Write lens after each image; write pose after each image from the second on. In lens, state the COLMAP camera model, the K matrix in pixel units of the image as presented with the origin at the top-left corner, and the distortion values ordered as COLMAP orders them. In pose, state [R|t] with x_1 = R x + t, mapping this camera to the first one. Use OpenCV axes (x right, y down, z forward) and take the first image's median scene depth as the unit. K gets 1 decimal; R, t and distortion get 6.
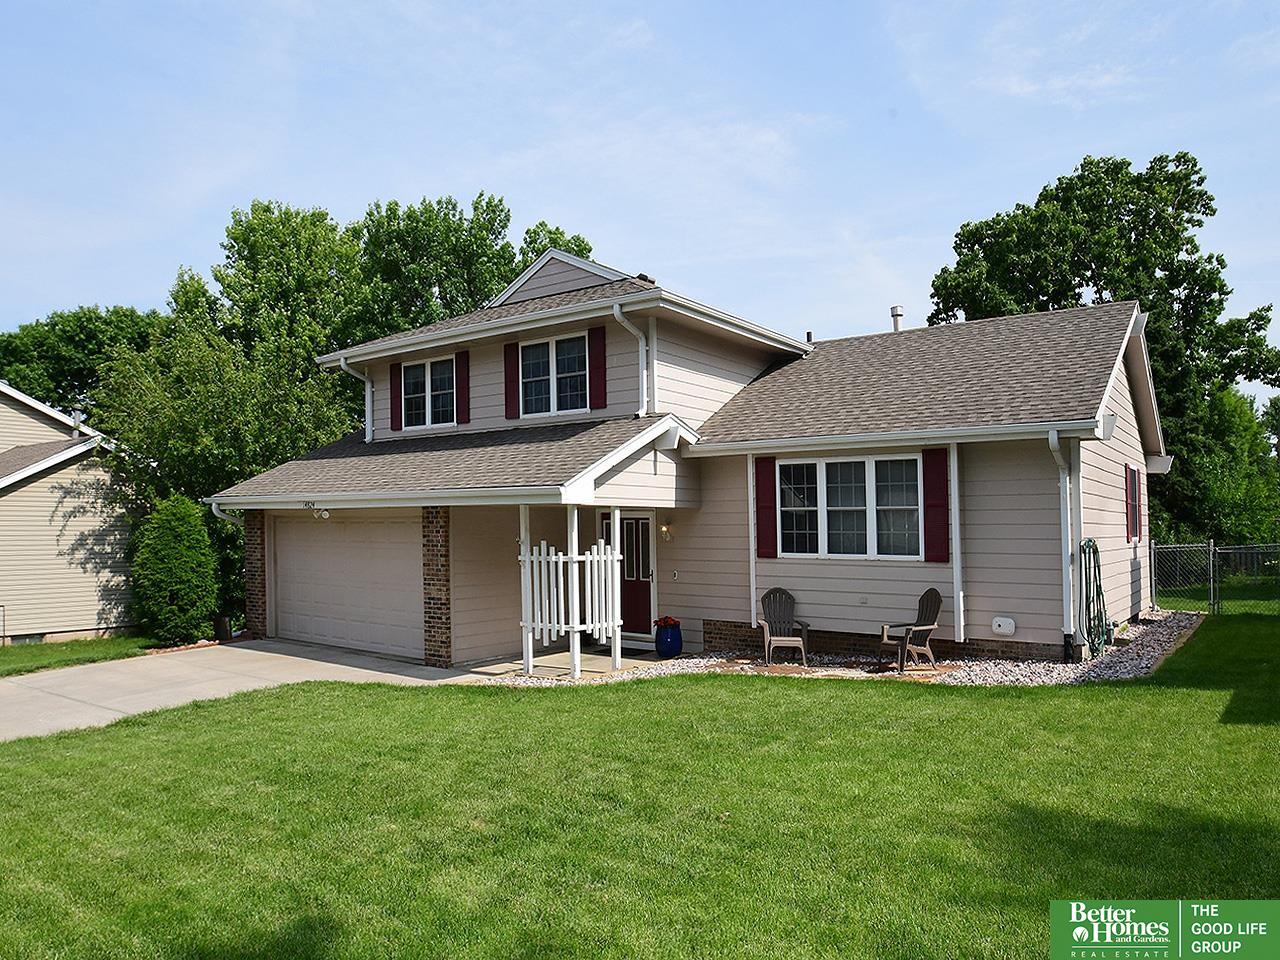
lens RADIAL K [[897.0, 0, 640.4], [0, 897.0, 458.8], [0, 0, 1]] dist [-0.004136, -0.001528]
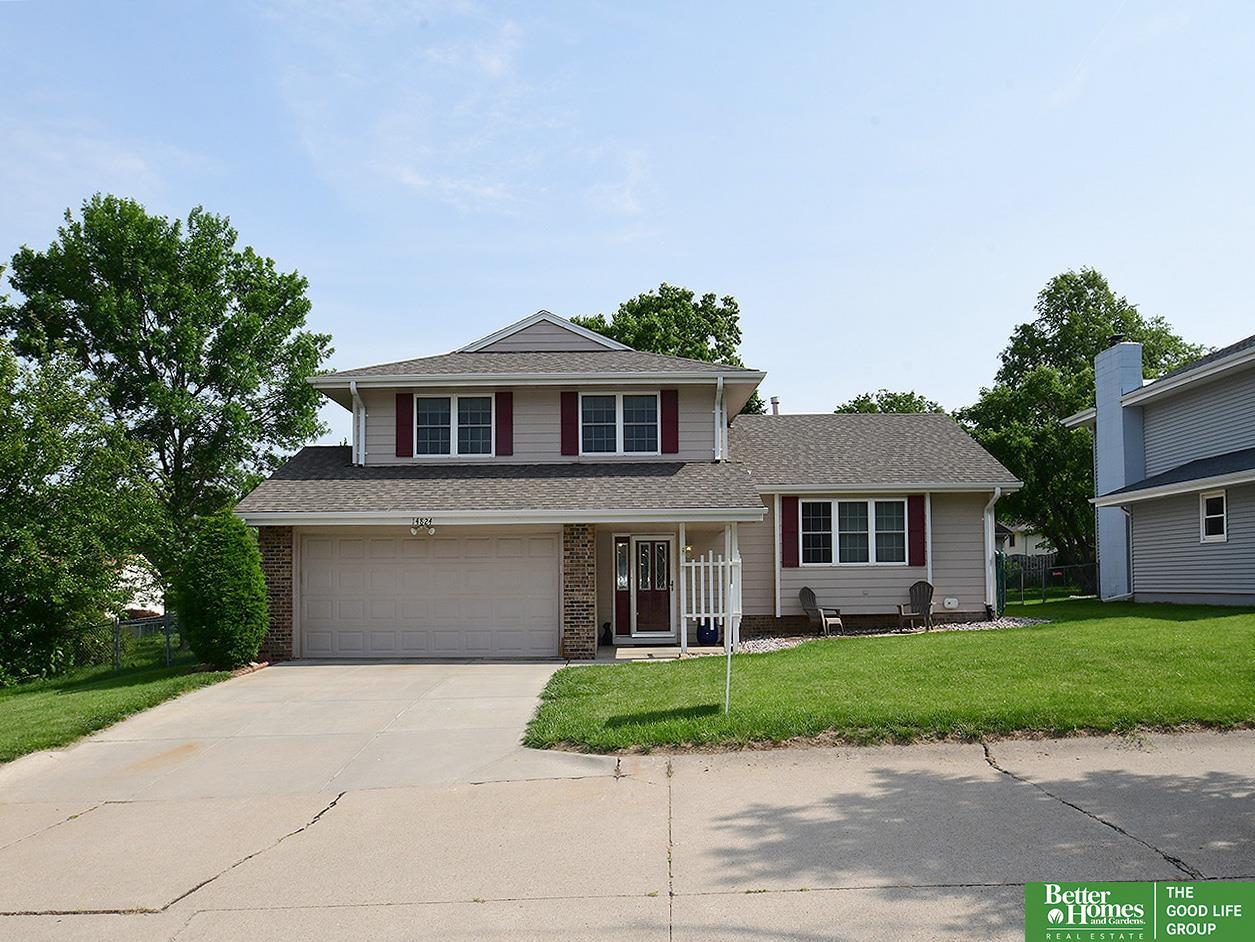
lens RADIAL K [[882.6, 0, 627.5], [0, 882.6, 471.0], [0, 0, 1]] dist [-0.004108, -0.001026]
pose [[0.813768, 0.066270, 0.577400, -0.899071], [-0.035336, 0.997281, -0.064661, 0.058756], [-0.580115, 0.032216, 0.813897, 0.005084]]
